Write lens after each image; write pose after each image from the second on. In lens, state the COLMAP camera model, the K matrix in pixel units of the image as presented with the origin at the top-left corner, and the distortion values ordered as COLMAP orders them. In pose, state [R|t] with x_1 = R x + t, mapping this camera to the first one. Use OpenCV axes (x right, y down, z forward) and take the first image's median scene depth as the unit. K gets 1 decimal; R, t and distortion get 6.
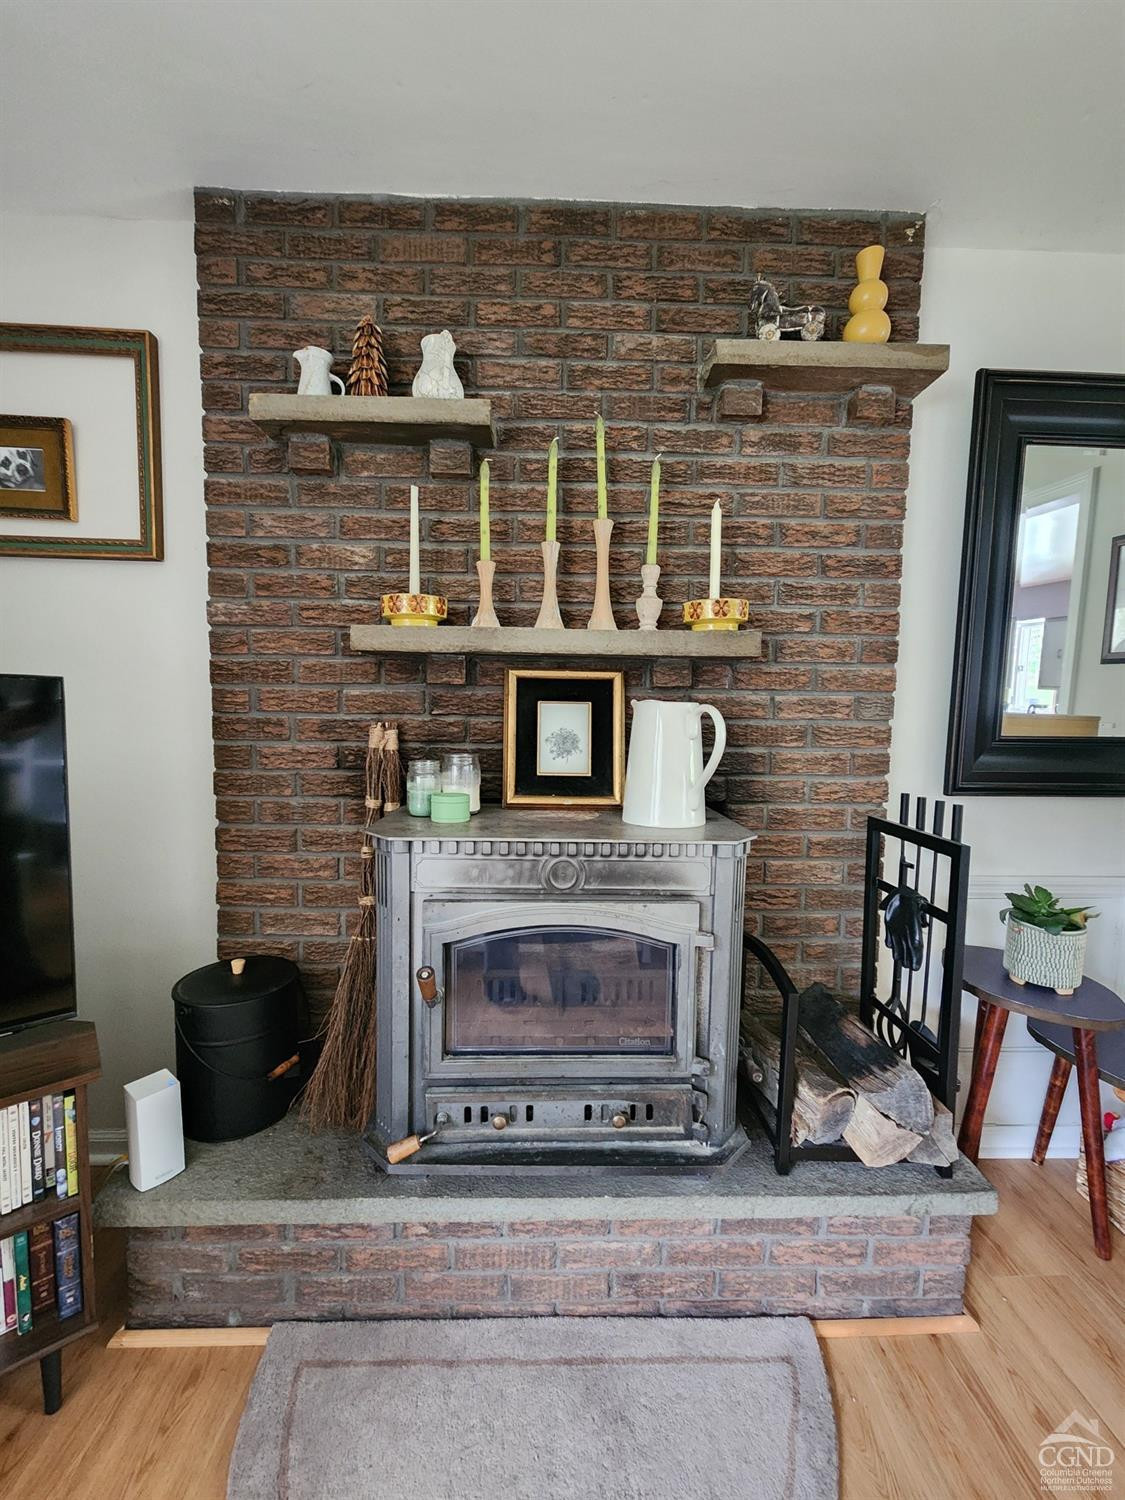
lens RADIAL K [[617.2, 0, 562.5], [0, 617.2, 750.0], [0, 0, 1]] dist [0.004523, -0.000644]
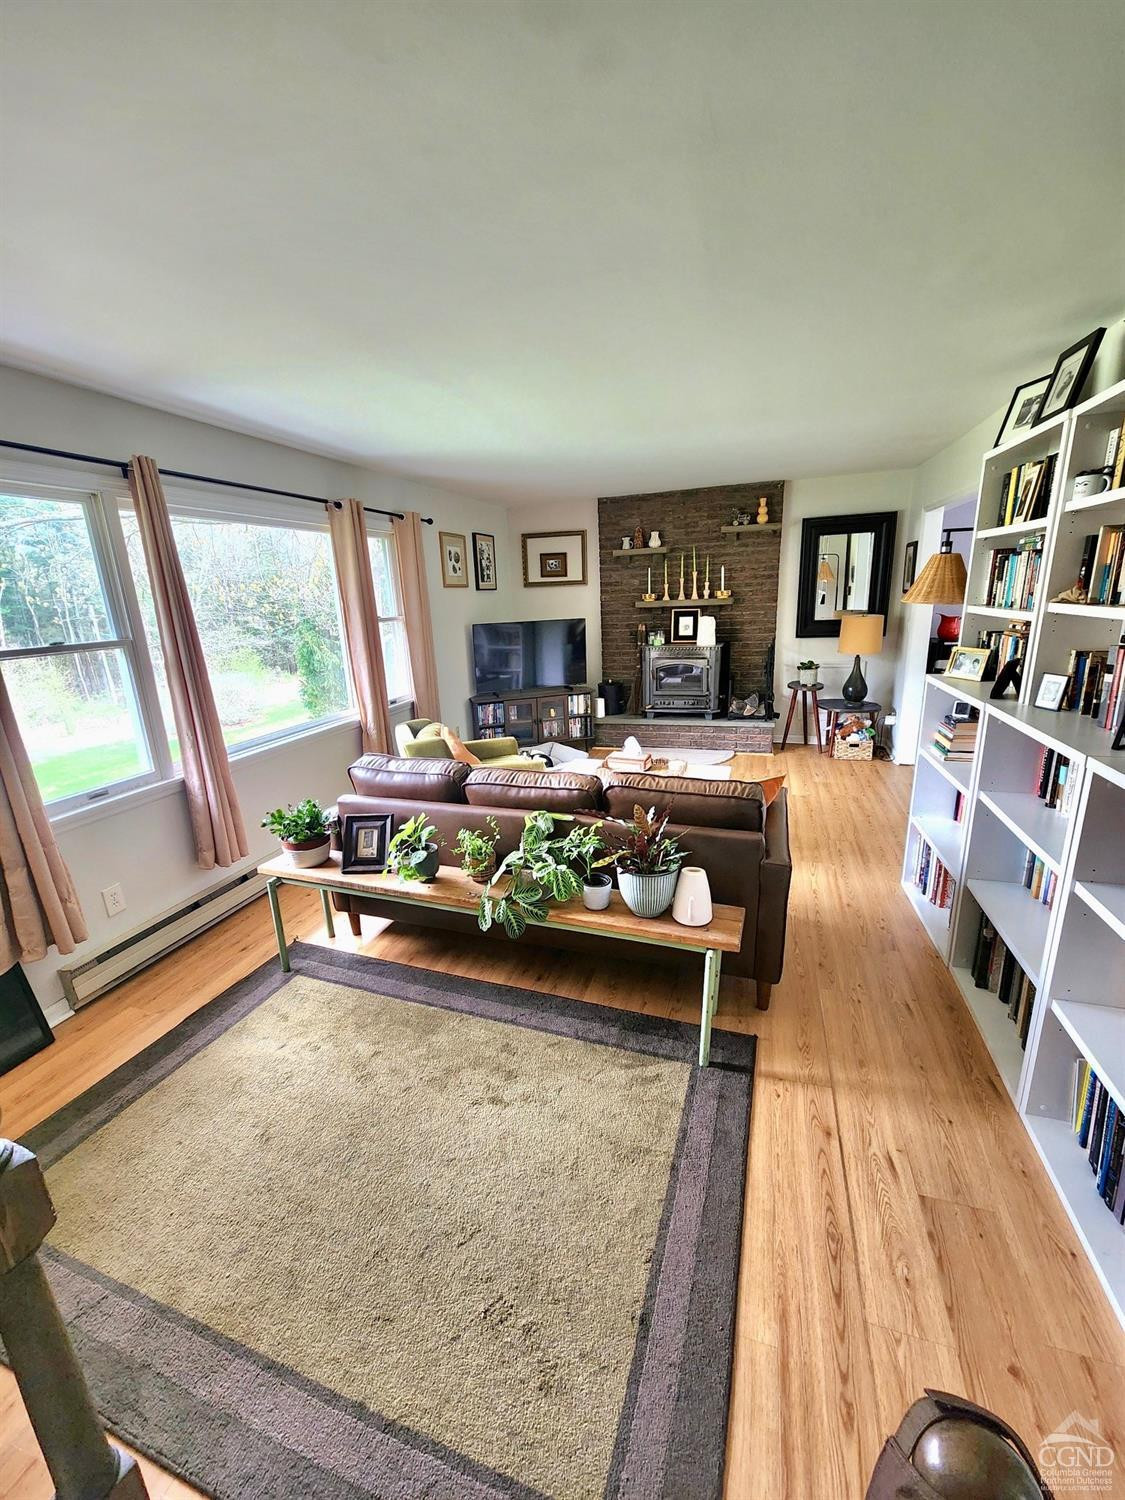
lens RADIAL K [[617.2, 0, 562.5], [0, 617.2, 750.0], [0, 0, 1]] dist [0.004523, -0.000644]
pose [[0.947711, 0.028333, -0.317869, 0.560156], [0.033431, 0.981756, 0.187181, -0.005352], [0.317373, -0.188021, 0.929474, -3.256406]]
